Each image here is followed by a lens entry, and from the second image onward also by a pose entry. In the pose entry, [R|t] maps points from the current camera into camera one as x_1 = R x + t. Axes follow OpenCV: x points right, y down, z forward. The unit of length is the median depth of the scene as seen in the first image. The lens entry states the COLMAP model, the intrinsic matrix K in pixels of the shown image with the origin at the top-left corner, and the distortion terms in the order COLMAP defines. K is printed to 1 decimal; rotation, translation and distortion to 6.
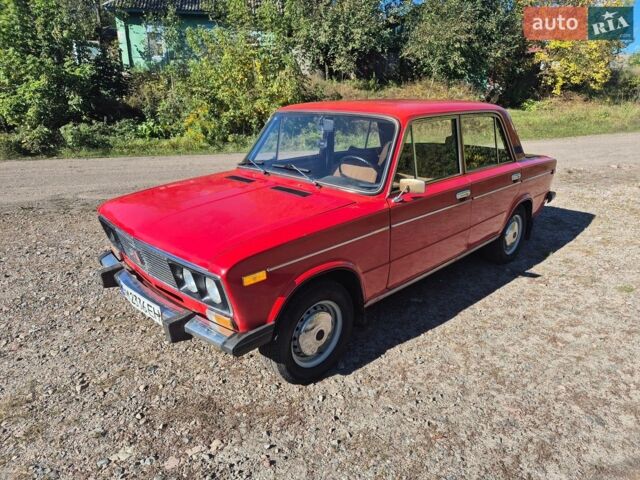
lens RADIAL K [[444.4, 0, 320.0], [0, 444.4, 240.0], [0, 0, 1]] dist [0.081040, -0.065852]
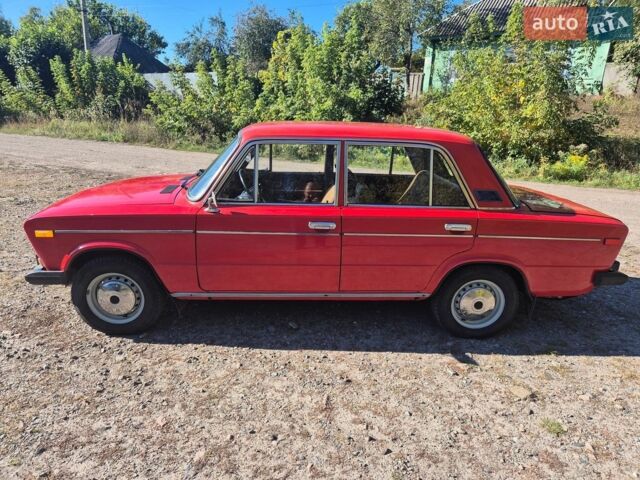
lens RADIAL K [[444.4, 0, 320.0], [0, 444.4, 240.0], [0, 0, 1]] dist [0.081040, -0.065852]
pose [[0.722256, 0.218490, -0.656207, 0.897051], [-0.245803, 0.967938, 0.051740, -0.115482], [0.646472, 0.123928, 0.752805, 0.293959]]
